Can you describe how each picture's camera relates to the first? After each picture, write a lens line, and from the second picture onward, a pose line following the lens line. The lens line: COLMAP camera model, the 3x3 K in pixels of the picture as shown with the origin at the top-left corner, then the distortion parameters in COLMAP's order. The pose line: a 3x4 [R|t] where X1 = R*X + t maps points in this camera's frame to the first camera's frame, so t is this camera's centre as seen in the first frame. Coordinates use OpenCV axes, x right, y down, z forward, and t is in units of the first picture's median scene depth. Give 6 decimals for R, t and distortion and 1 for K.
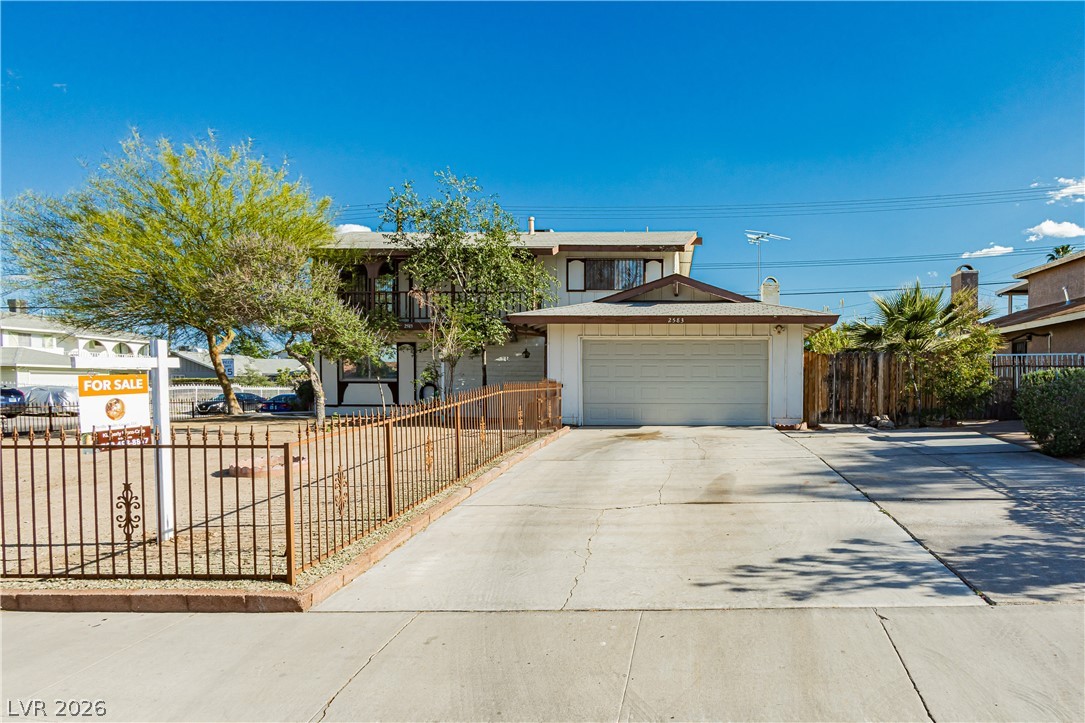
lens RADIAL K [[515.6, 0, 573.5], [0, 515.6, 397.4], [0, 0, 1]] dist [0.002327, 0.000534]
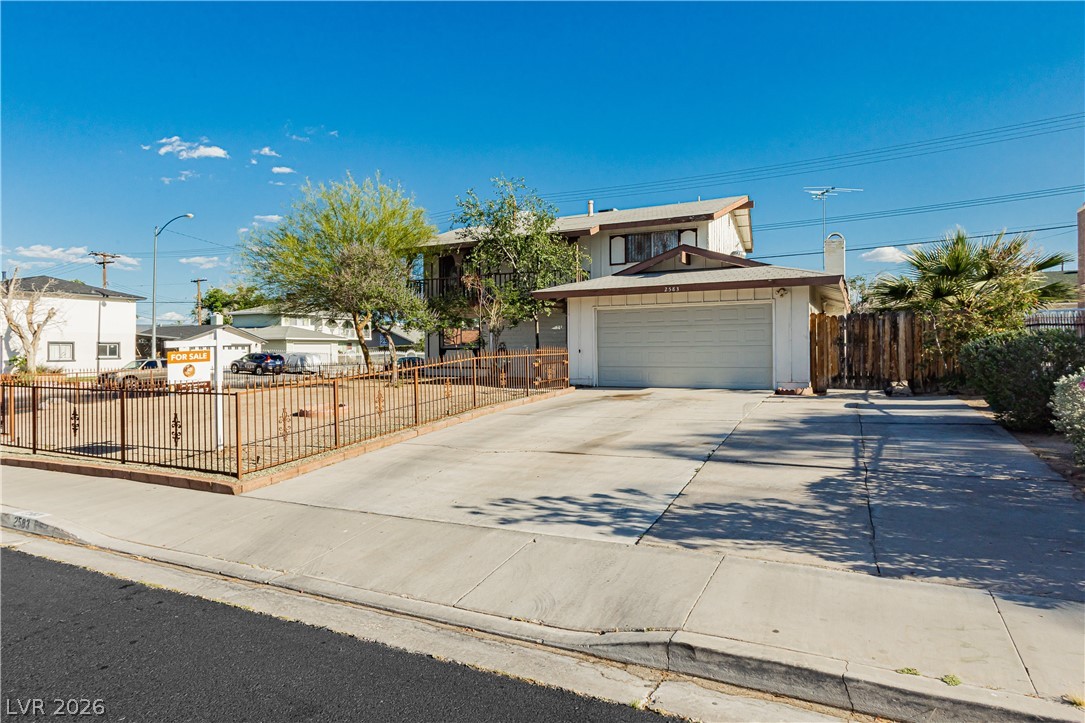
lens RADIAL K [[479.9, 0, 539.8], [0, 479.9, 356.6], [0, 0, 1]] dist [-0.000716, 0.000206]
pose [[0.932703, -0.004601, -0.360615, 0.299613], [0.002626, 0.999979, -0.005968, -0.004626], [0.360635, 0.004619, 0.932696, -0.024731]]
